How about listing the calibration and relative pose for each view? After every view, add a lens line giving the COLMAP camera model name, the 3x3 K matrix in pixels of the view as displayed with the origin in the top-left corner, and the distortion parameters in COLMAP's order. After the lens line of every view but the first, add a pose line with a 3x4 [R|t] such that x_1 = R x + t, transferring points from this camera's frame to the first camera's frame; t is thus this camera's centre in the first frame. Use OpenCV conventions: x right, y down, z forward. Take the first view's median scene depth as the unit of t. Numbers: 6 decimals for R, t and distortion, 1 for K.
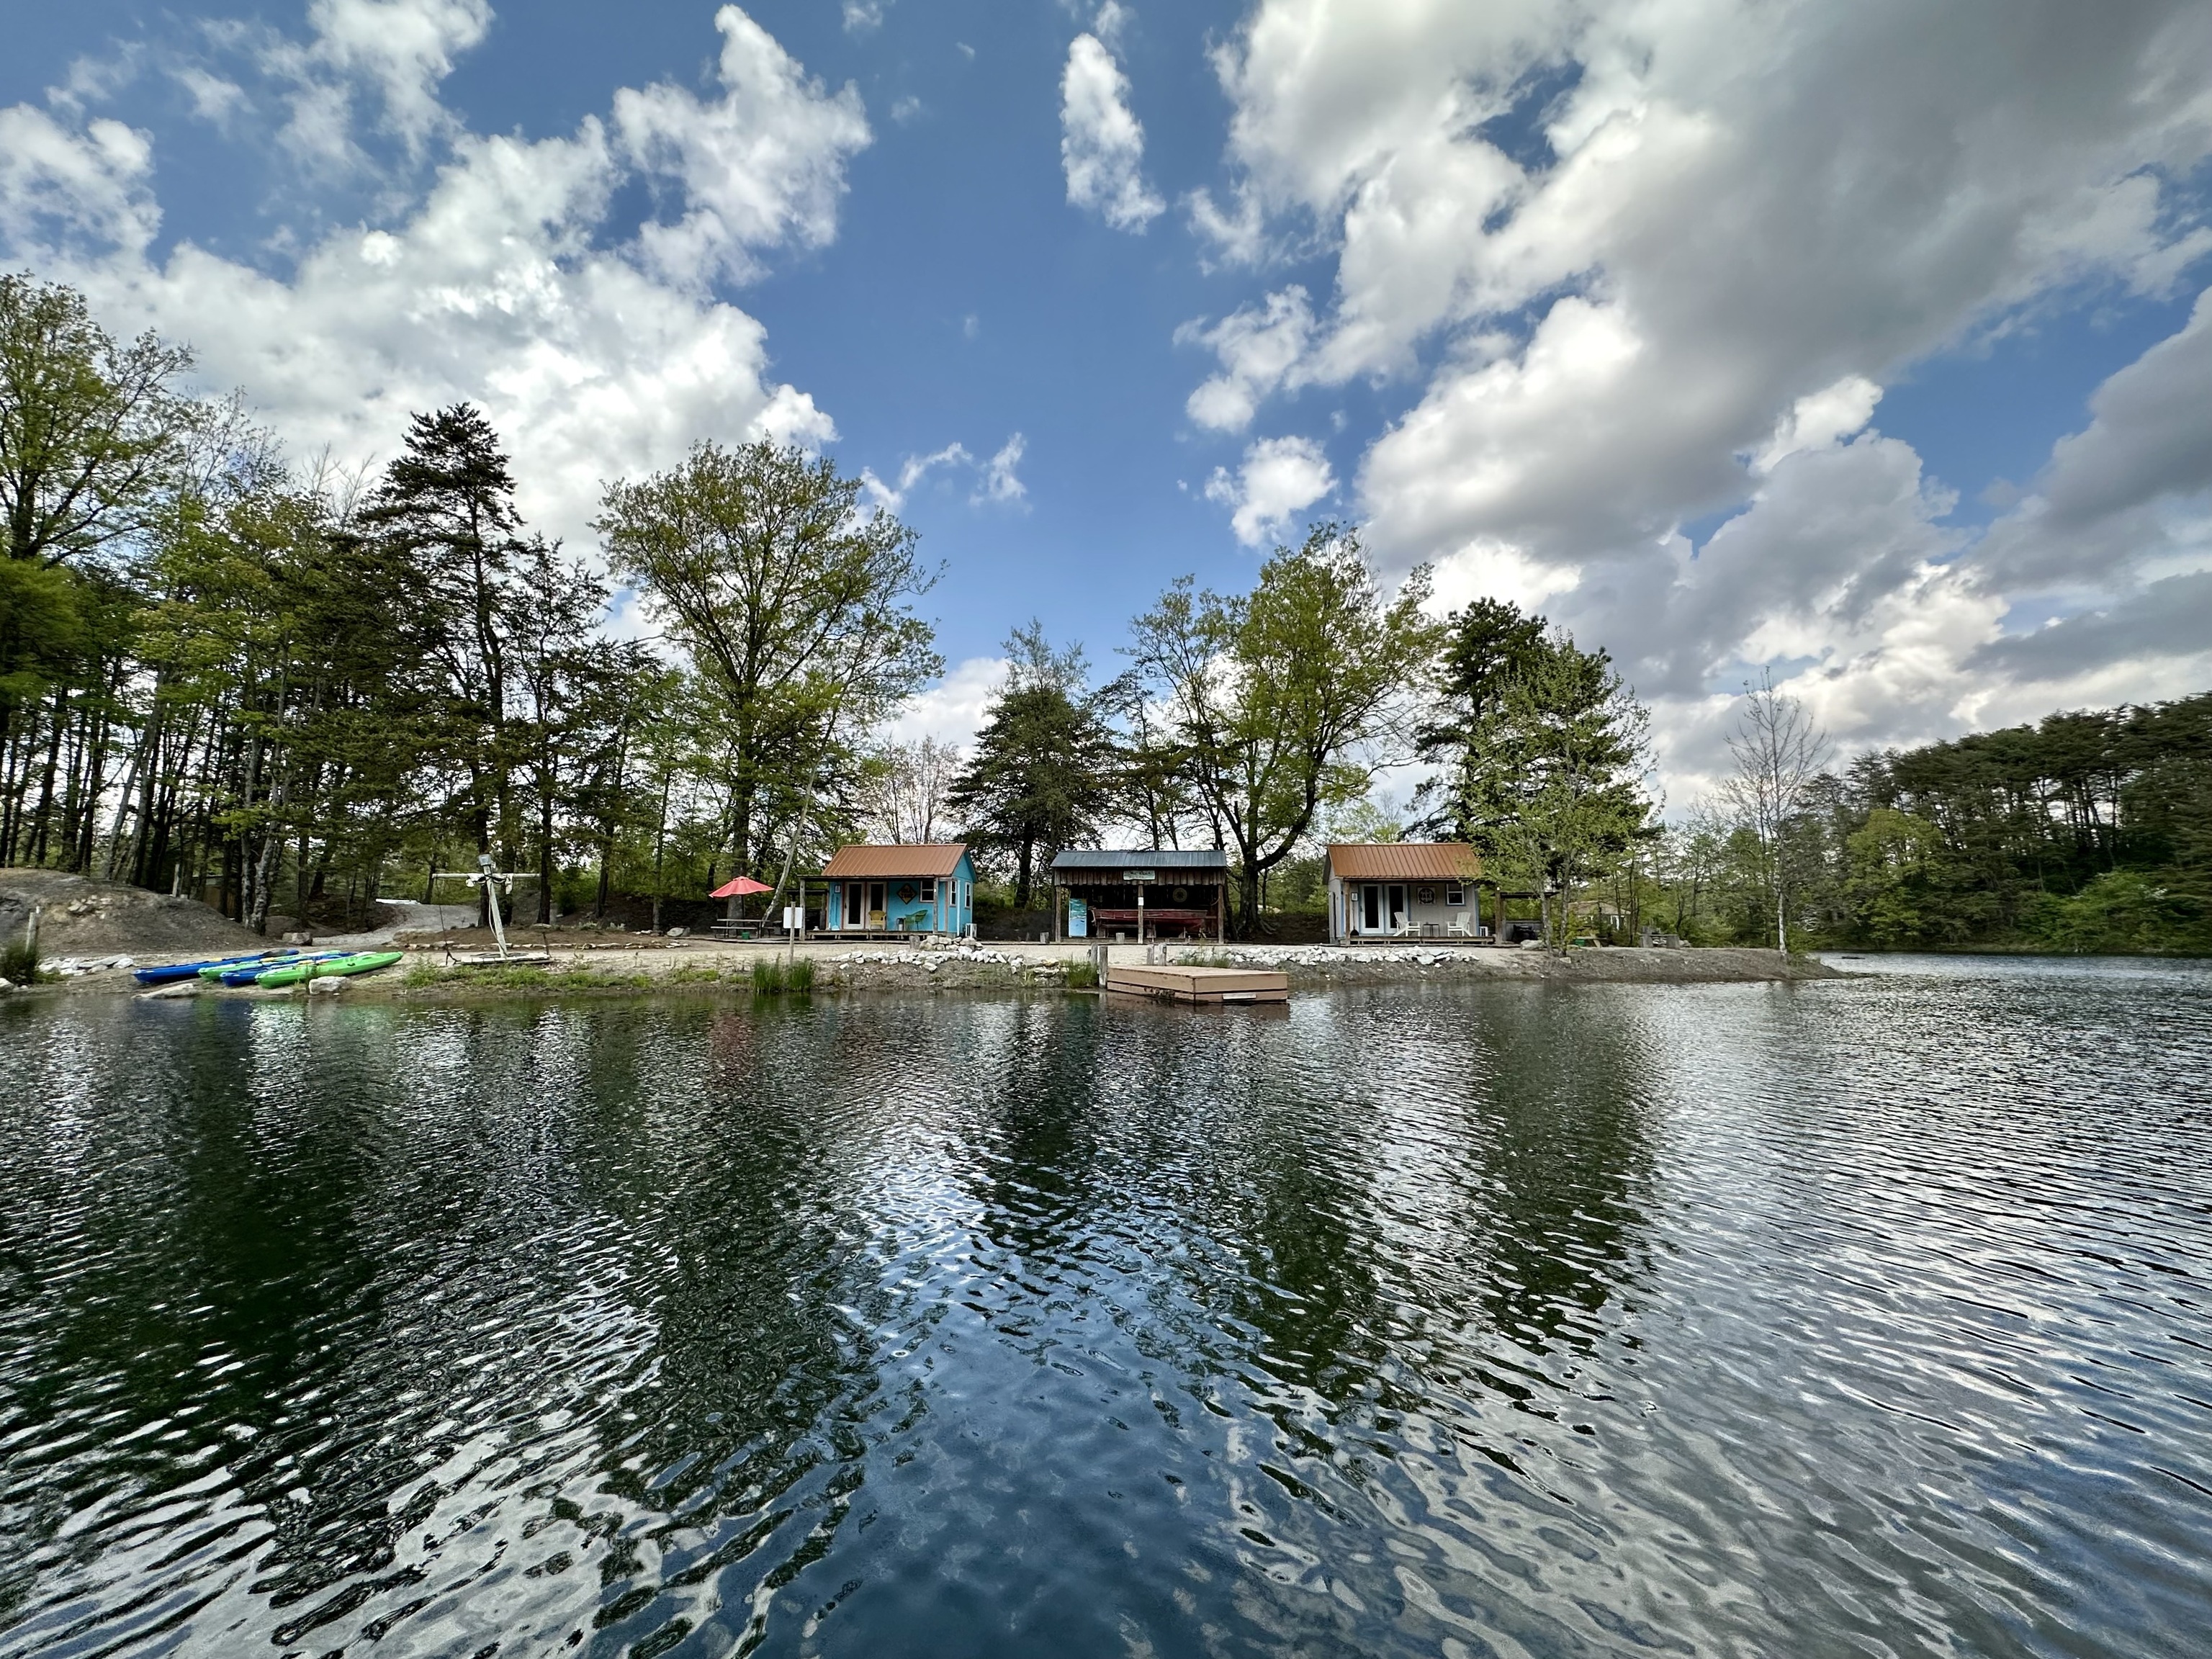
lens RADIAL K [[922.1, 0, 1106.0], [0, 922.1, 829.5], [0, 0, 1]] dist [-0.007372, 0.000003]
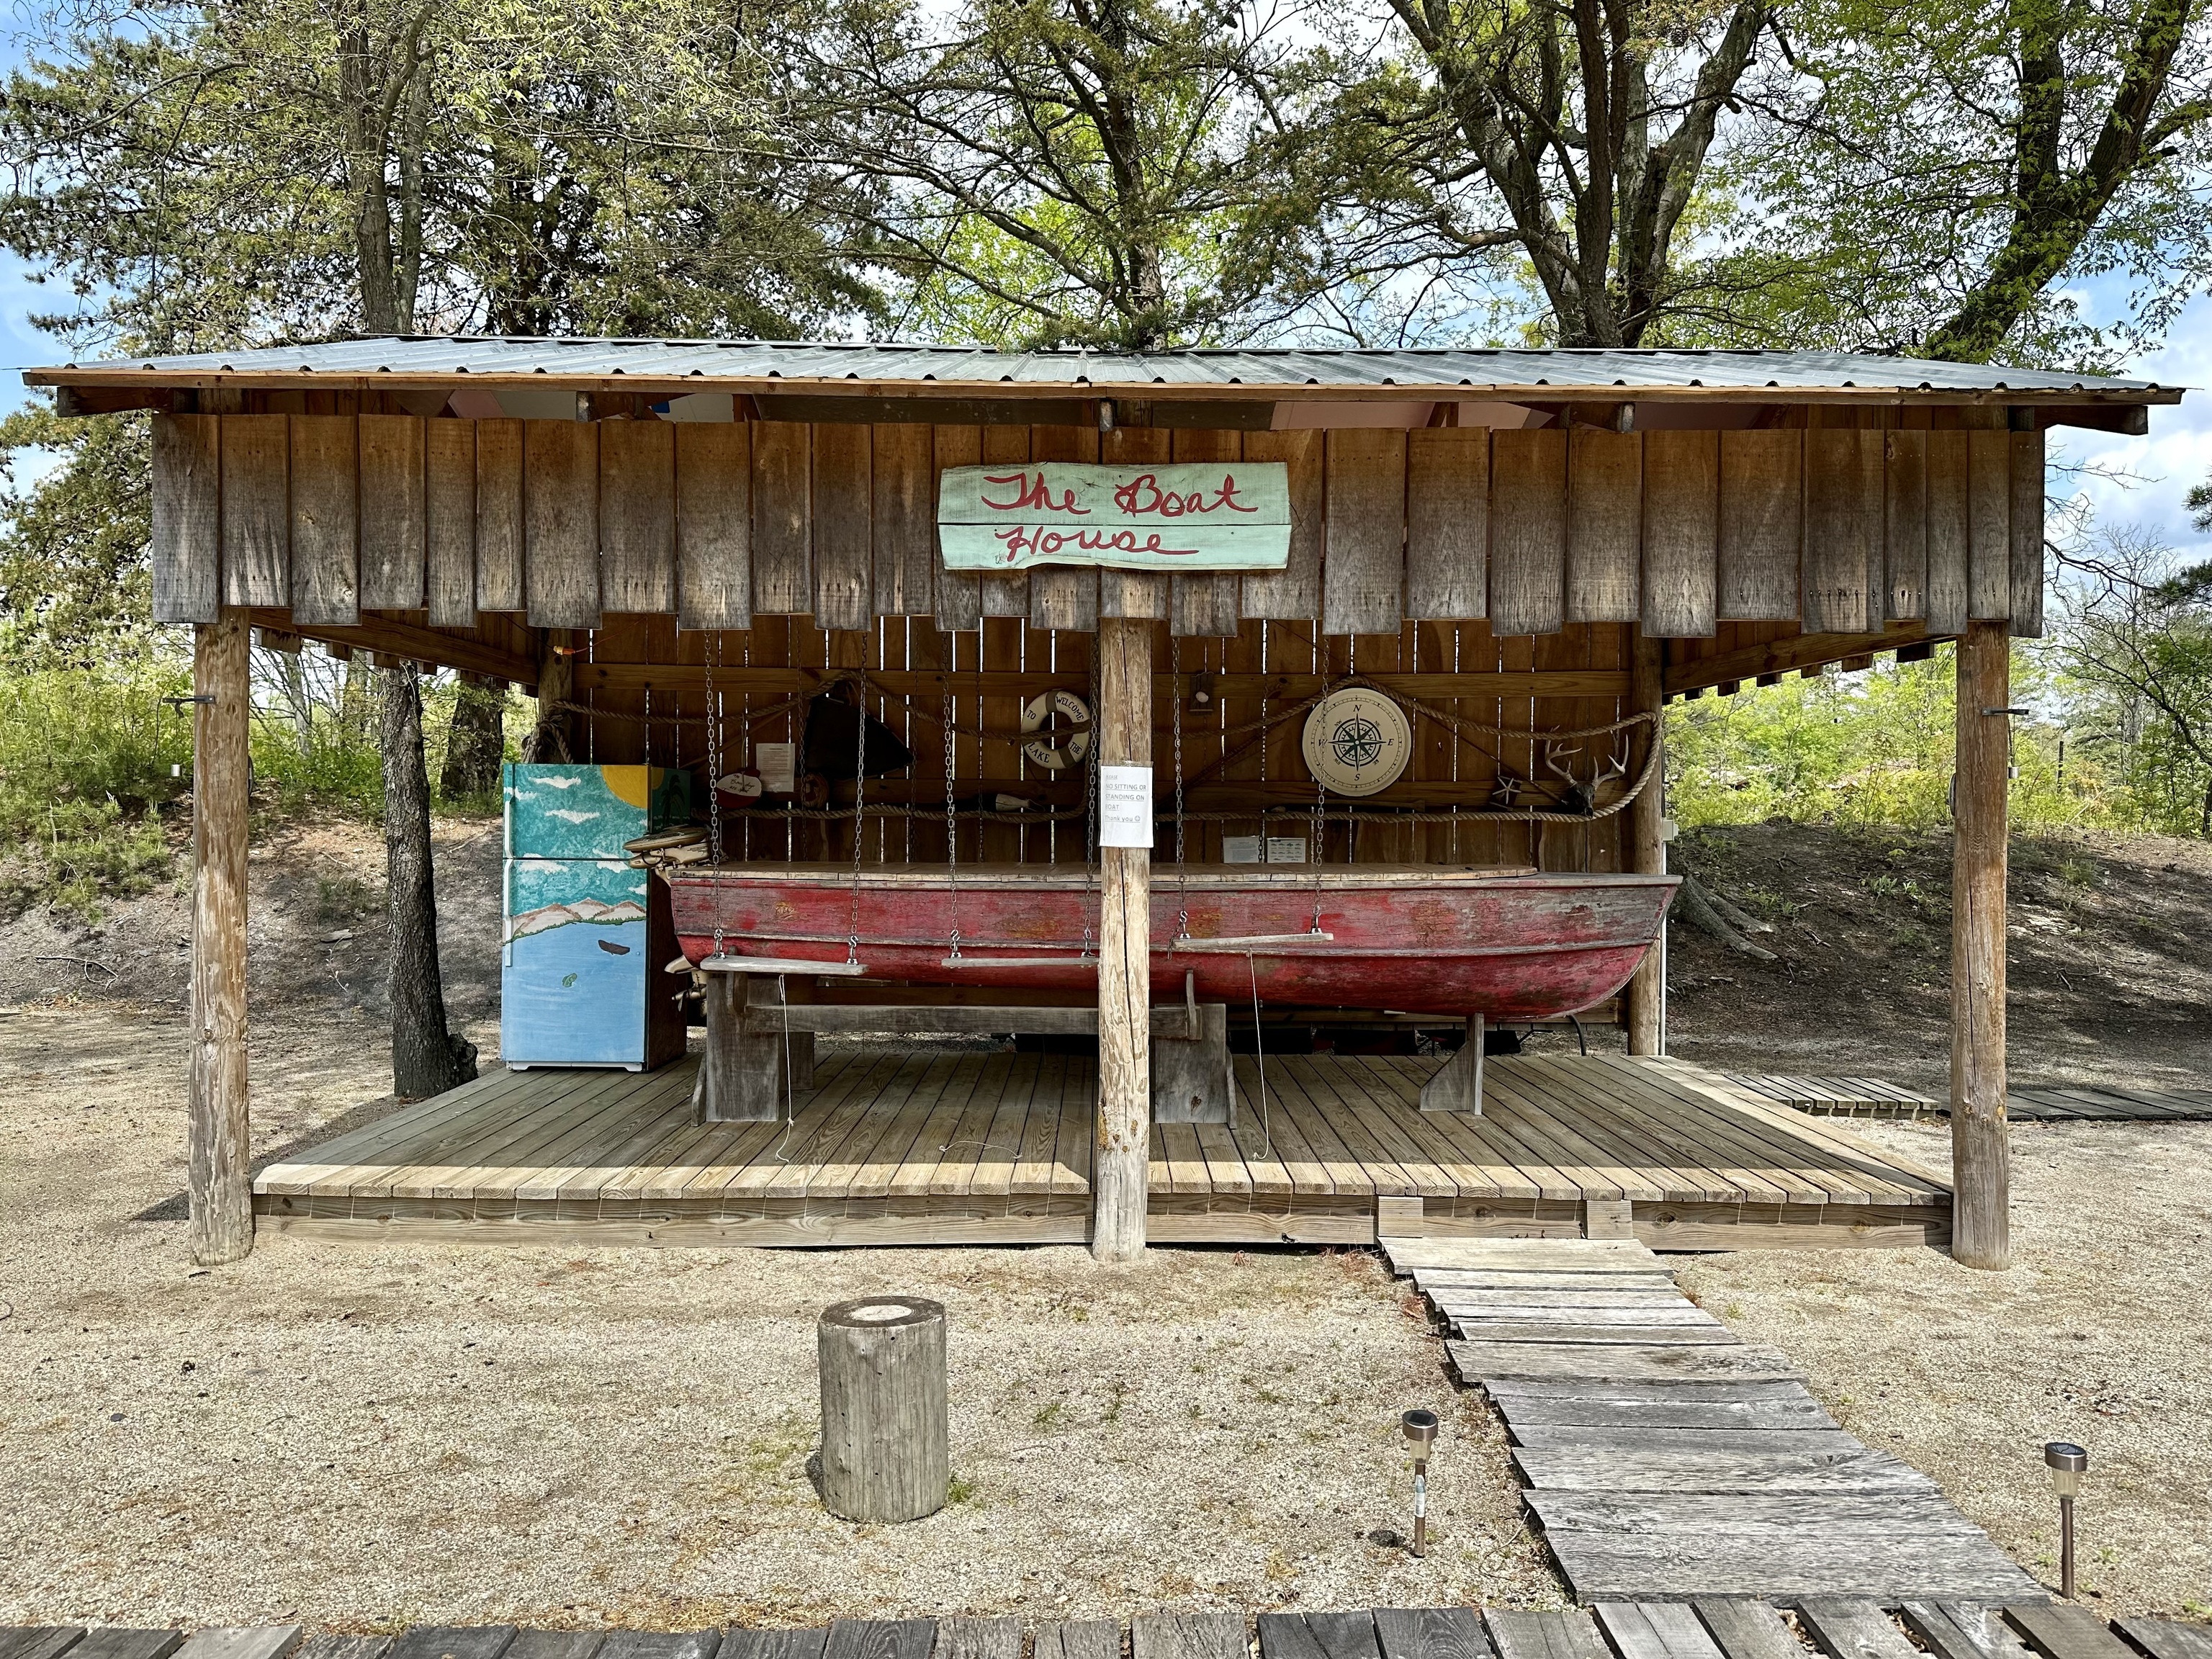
lens RADIAL K [[1527.4, 0, 1104.1], [0, 1527.4, 839.4], [0, 0, 1]] dist [0.145412, -0.230168]
pose [[0.992759, -0.001822, 0.120112, 0.015080], [-0.014169, 0.991129, 0.132146, 0.054119], [-0.119288, -0.132891, 0.983926, 0.753250]]
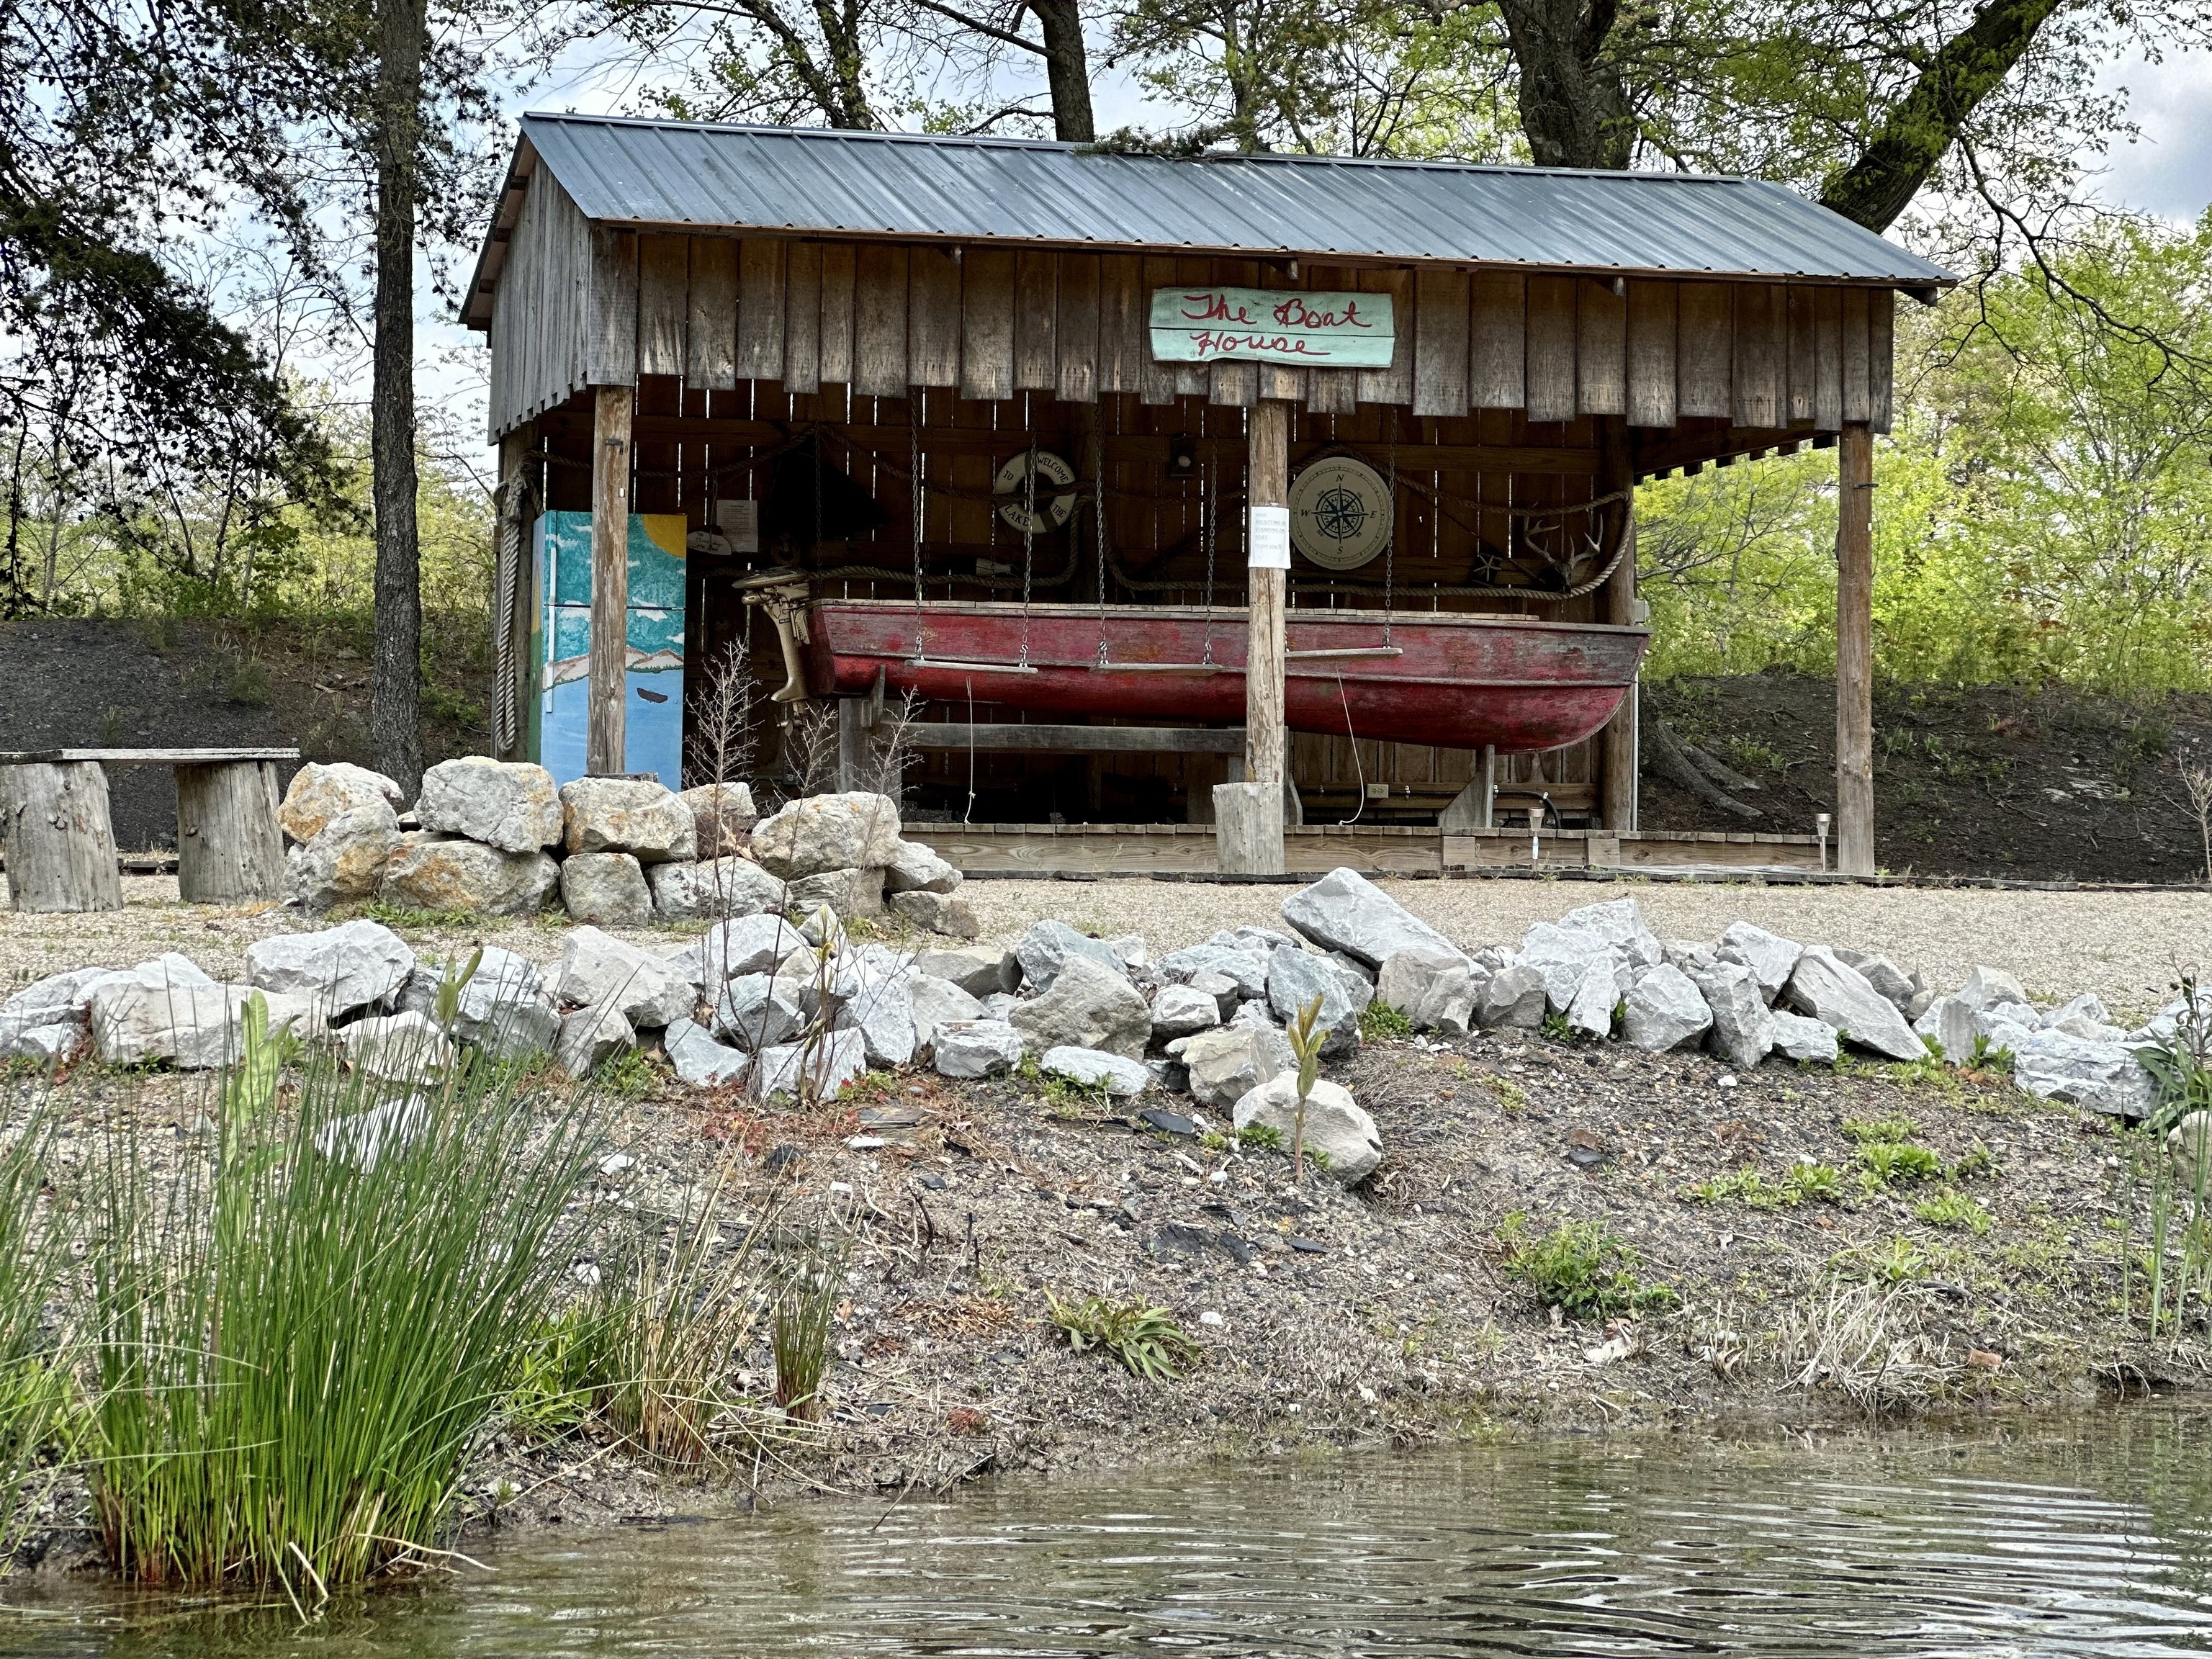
lens RADIAL K [[4874.5, 0, 1106.0], [0, 4874.5, 829.5], [0, 0, 1]] dist [-0.177098, 0.401843]
pose [[0.933427, 0.009045, 0.358652, -0.195943], [-0.048206, 0.993779, 0.100397, 0.046303], [-0.355513, -0.111003, 0.928057, 0.345471]]
